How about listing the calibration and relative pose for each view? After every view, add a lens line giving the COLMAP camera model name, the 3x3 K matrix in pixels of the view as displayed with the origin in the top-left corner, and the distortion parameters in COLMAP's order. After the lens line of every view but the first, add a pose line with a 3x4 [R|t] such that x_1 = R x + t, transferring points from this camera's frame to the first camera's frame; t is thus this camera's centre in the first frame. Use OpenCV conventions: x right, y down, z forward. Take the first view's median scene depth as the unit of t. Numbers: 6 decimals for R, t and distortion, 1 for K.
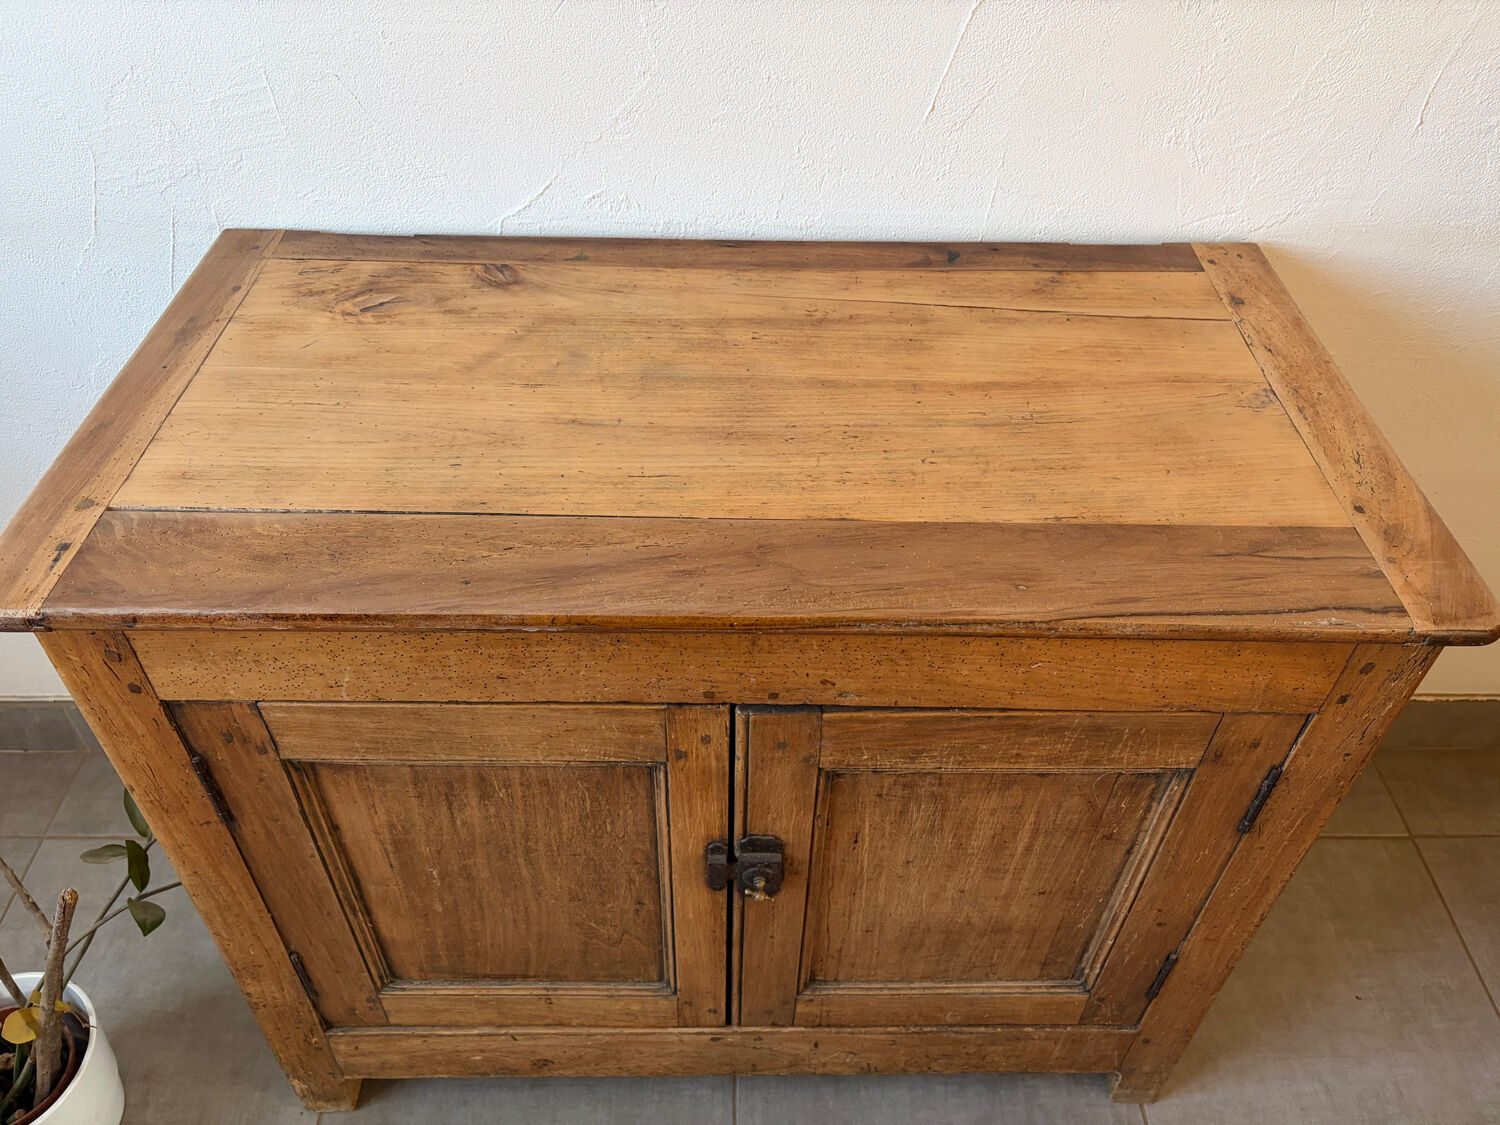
lens RADIAL K [[1144.1, 0, 759.8], [0, 1144.1, 567.2], [0, 0, 1]] dist [0.034093, -0.033074]
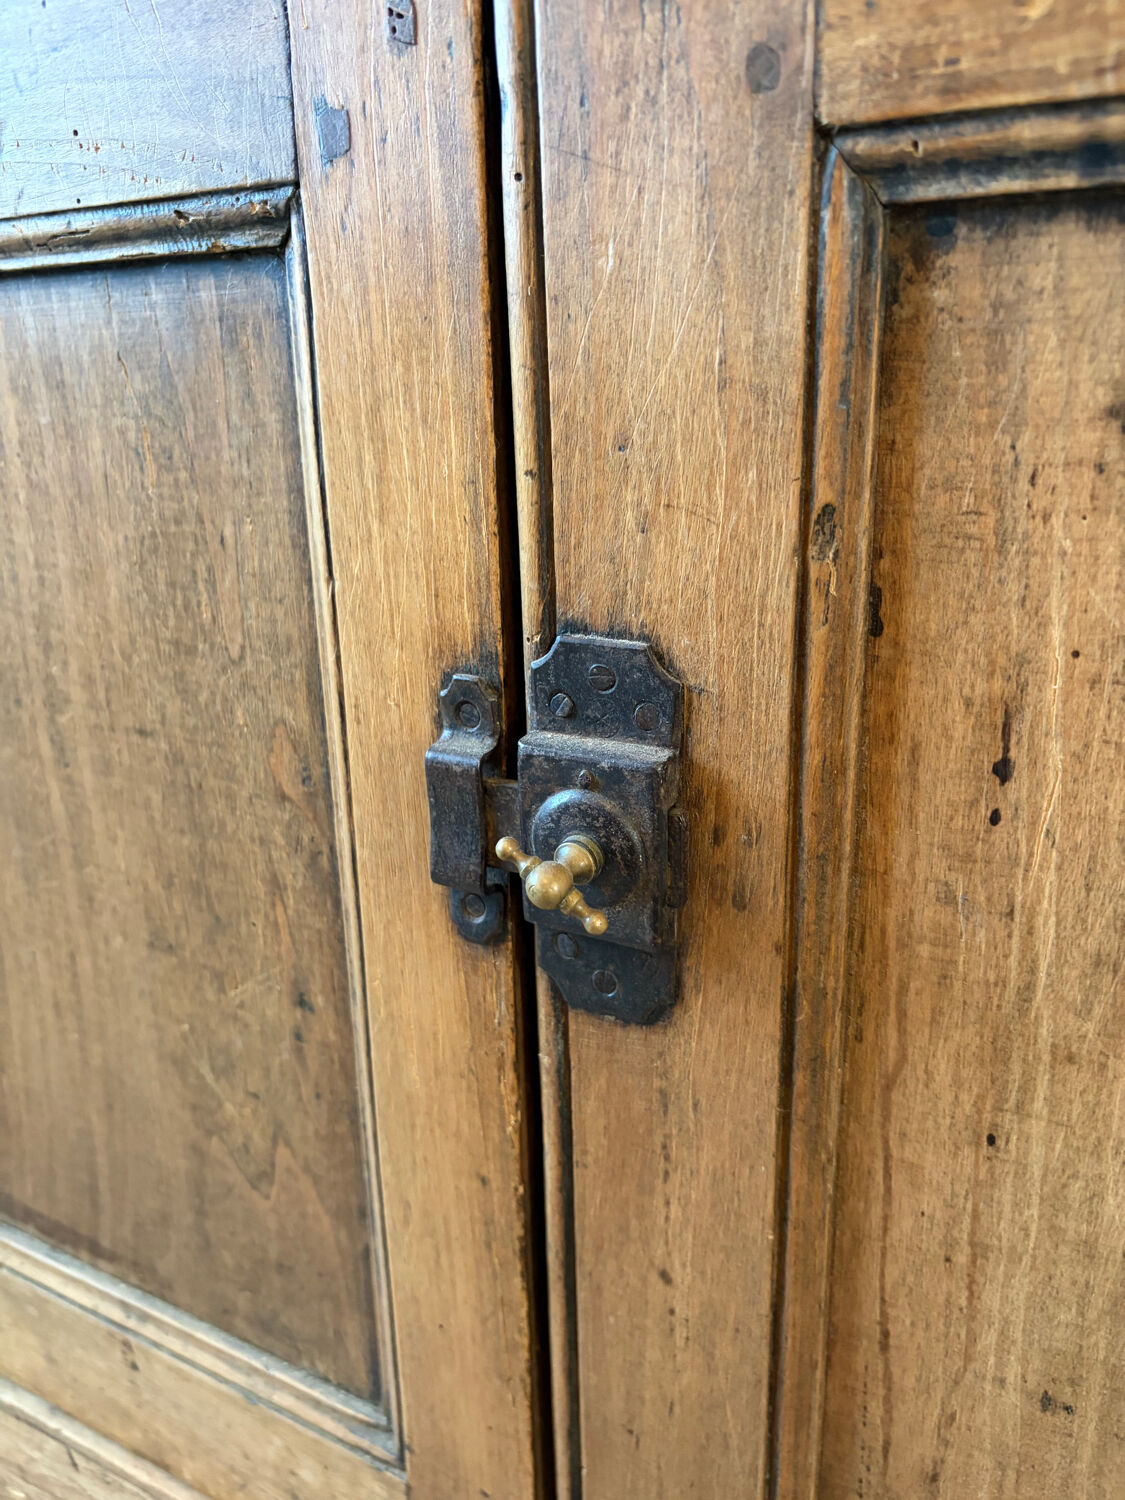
lens RADIAL K [[1144.1, 0, 562.5], [0, 1144.1, 750.0], [0, 0, 1]] dist [0.034093, -0.033074]
pose [[0.872674, 0.104696, -0.476948, 0.115884], [-0.296904, 0.889218, -0.348051, 0.340487], [0.387671, 0.445343, 0.807082, 0.775836]]
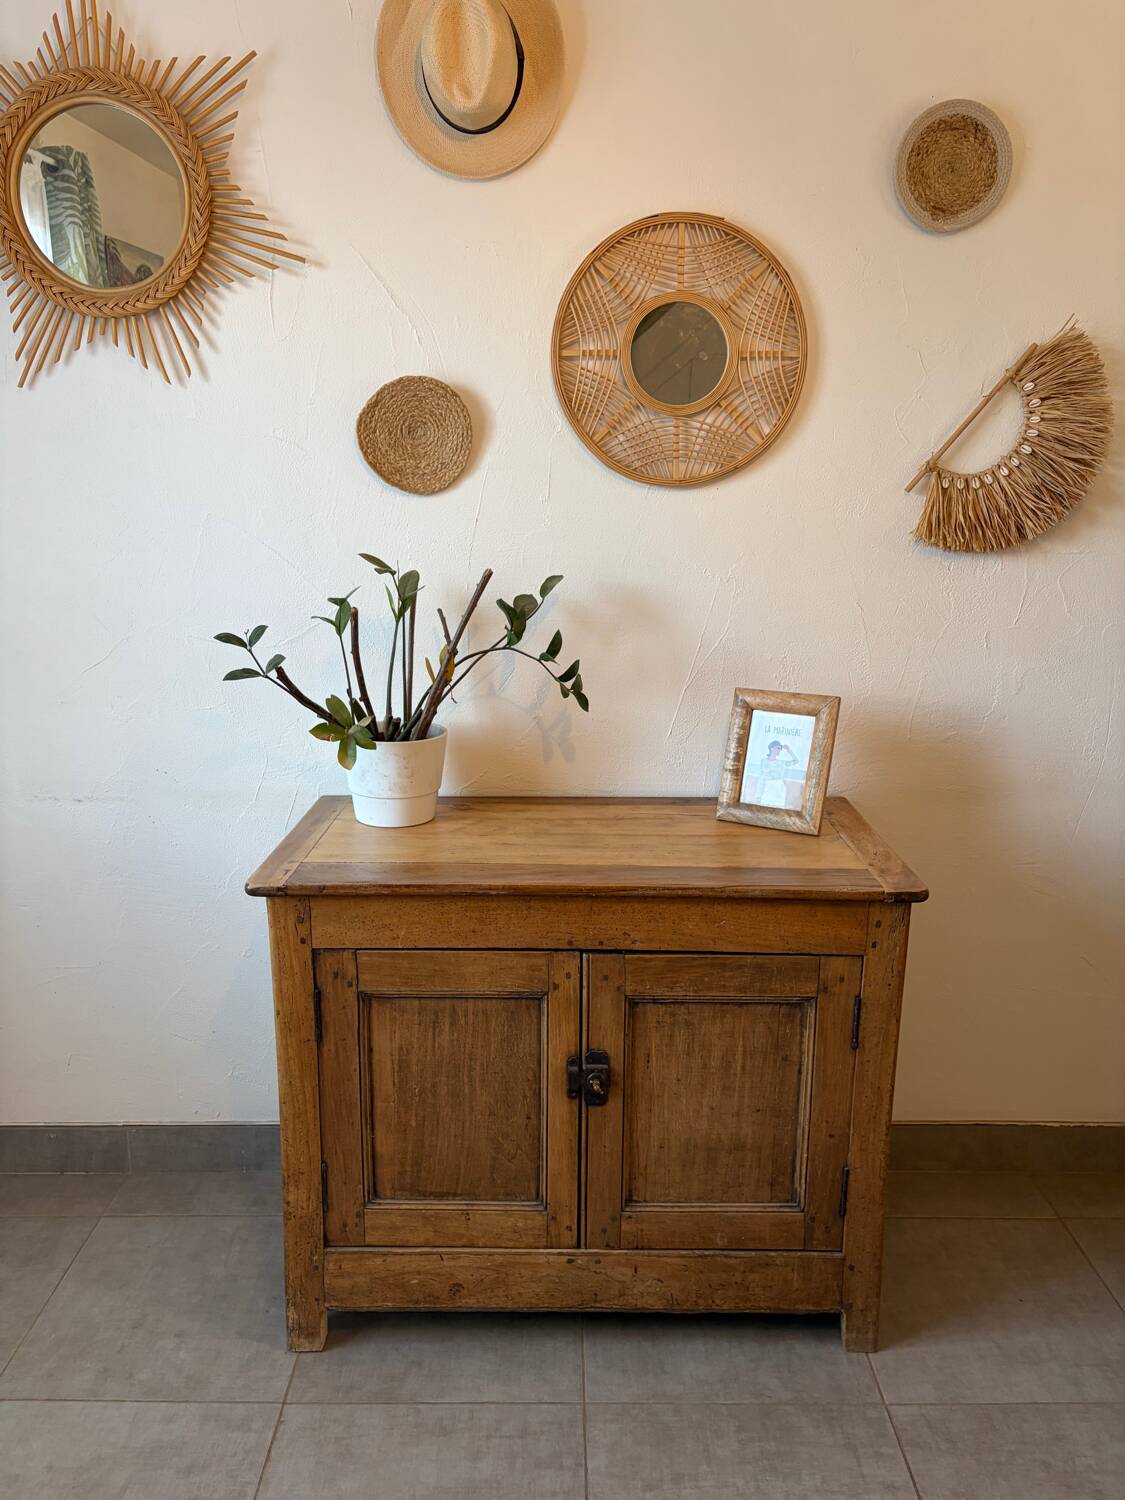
lens RADIAL K [[1120.3, 0, 562.5], [0, 1120.3, 750.0], [0, 0, 1]] dist [0.069720, -0.074703]
pose [[0.999752, -0.014807, -0.016648, -0.016324], [0.004264, 0.860568, -0.509319, 0.728013], [0.021868, 0.509121, 0.860417, -0.814638]]
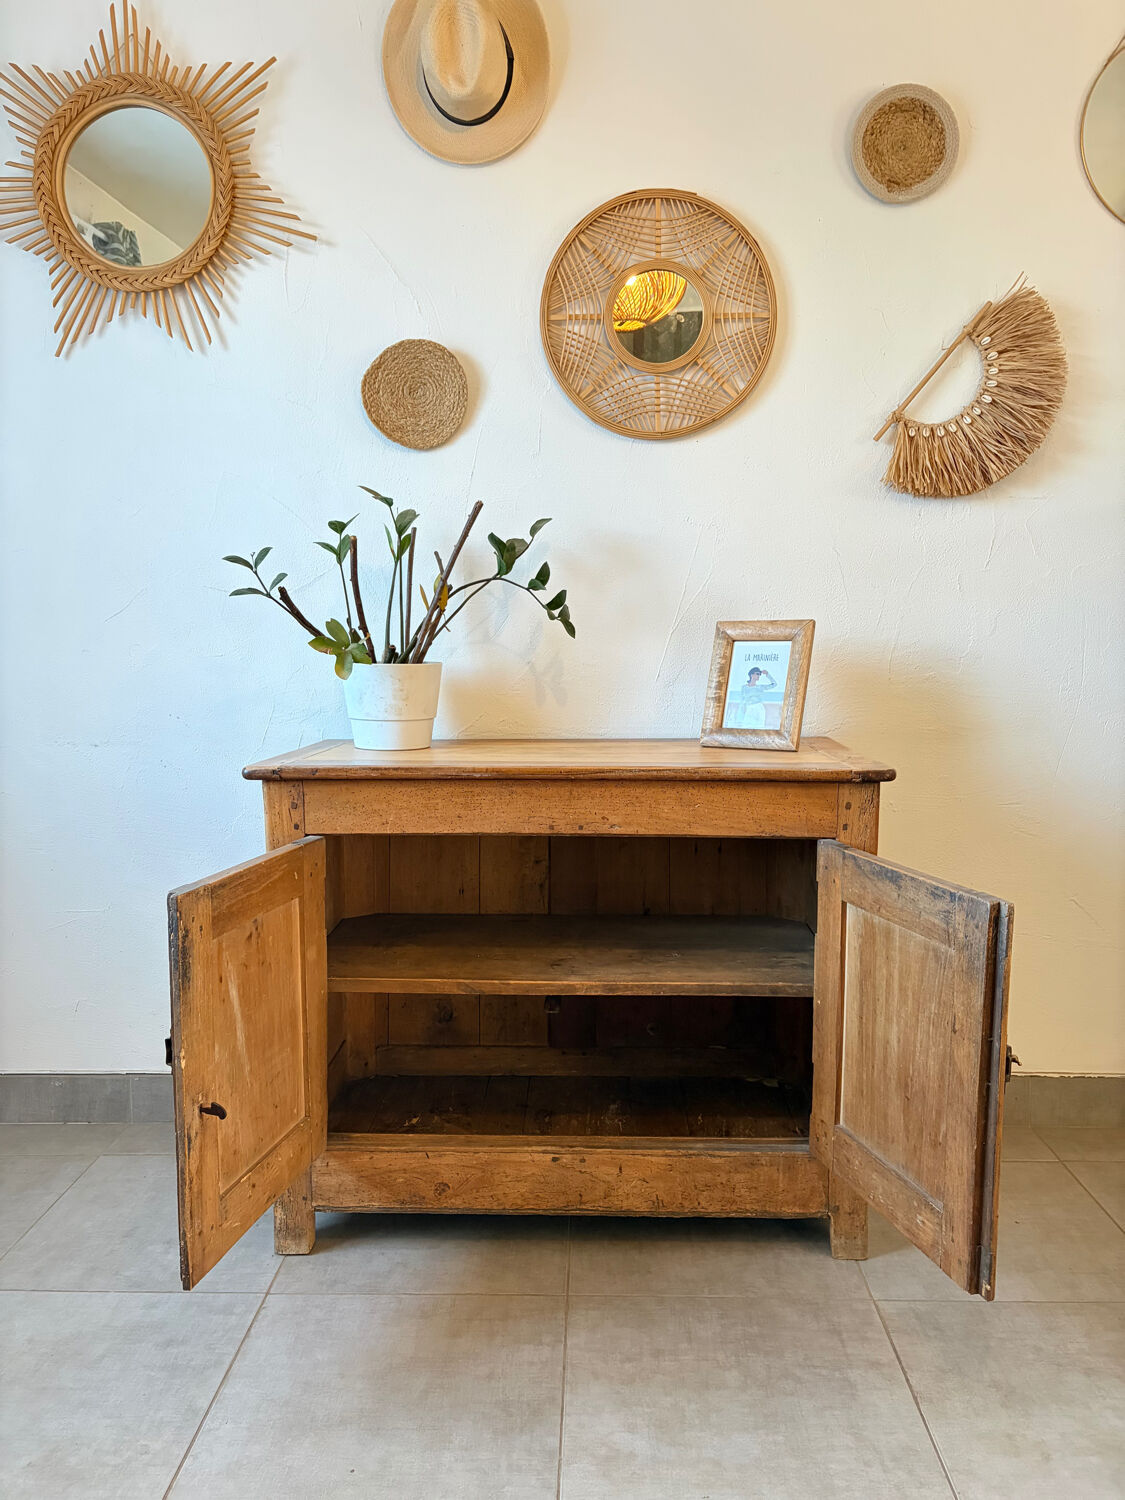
lens RADIAL K [[1125.1, 0, 563.0], [0, 1125.1, 755.1], [0, 0, 1]] dist [0.066556, -0.064429]
pose [[0.998719, -0.022884, -0.045137, 0.066170], [-0.009027, 0.797050, -0.603846, 1.103720], [0.049795, 0.603480, 0.795822, -0.677042]]
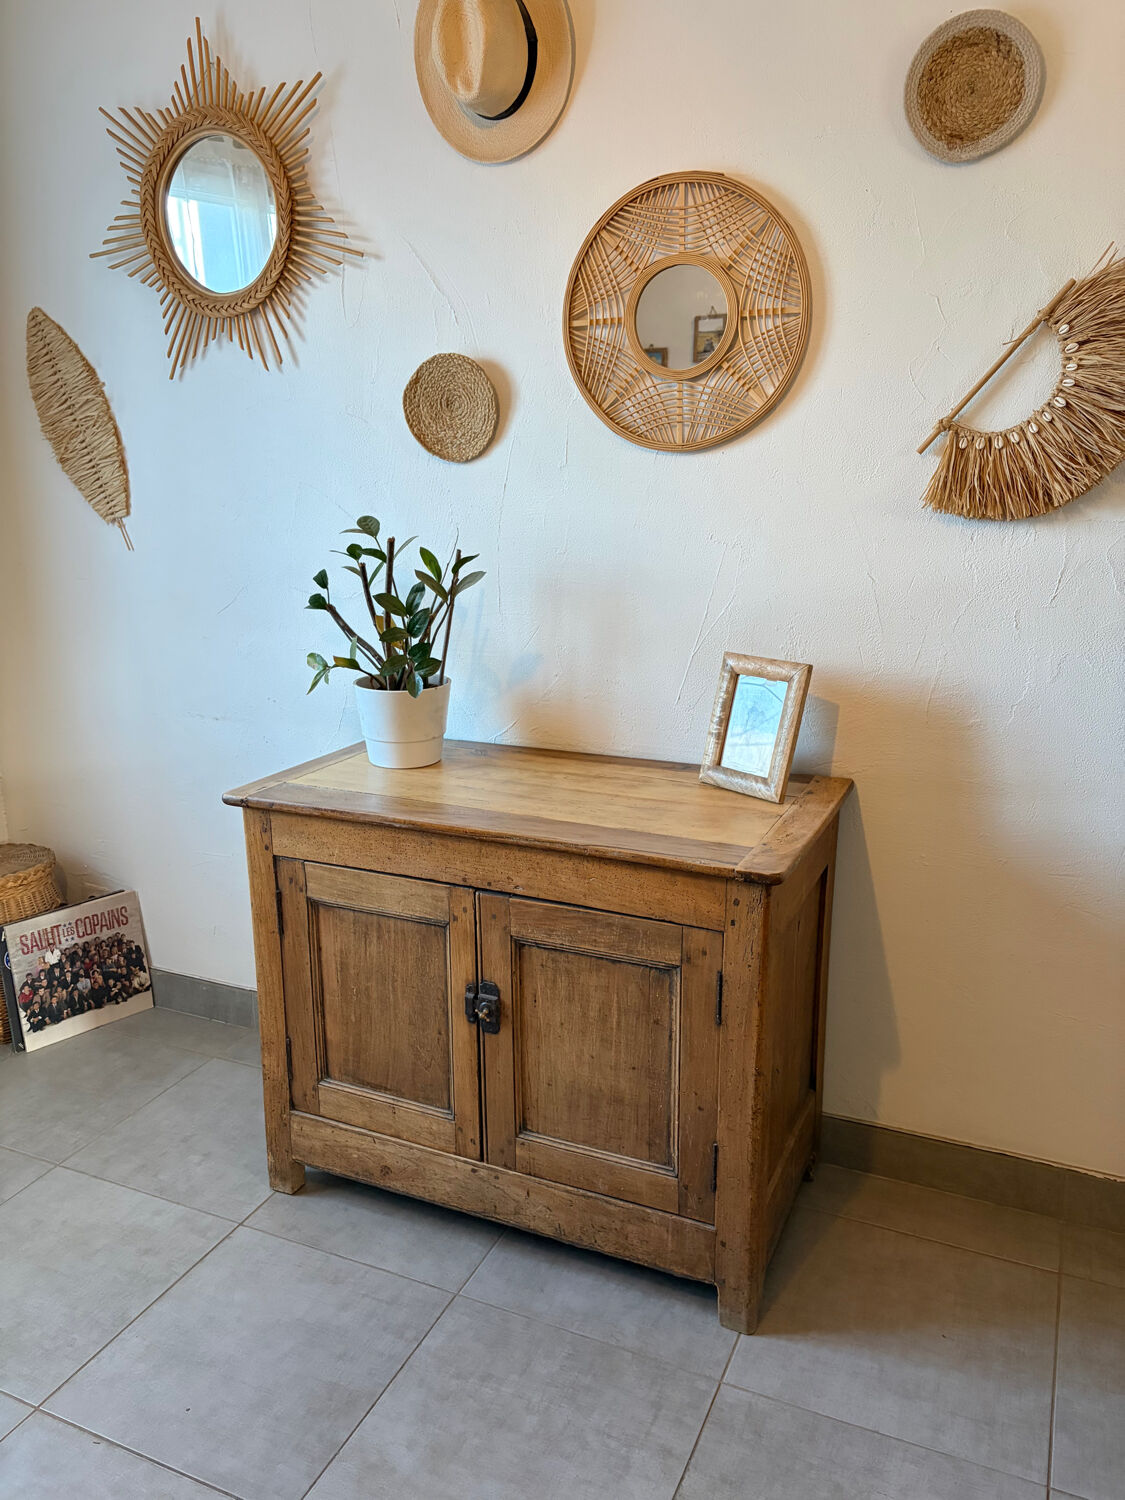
lens RADIAL K [[1133.7, 0, 564.7], [0, 1133.7, 750.6], [0, 0, 1]] dist [0.070785, -0.074704]
pose [[0.904970, 0.075323, -0.418755, 0.908358], [-0.267566, 0.865983, -0.422470, 0.674048], [0.330813, 0.494367, 0.803843, -0.756327]]
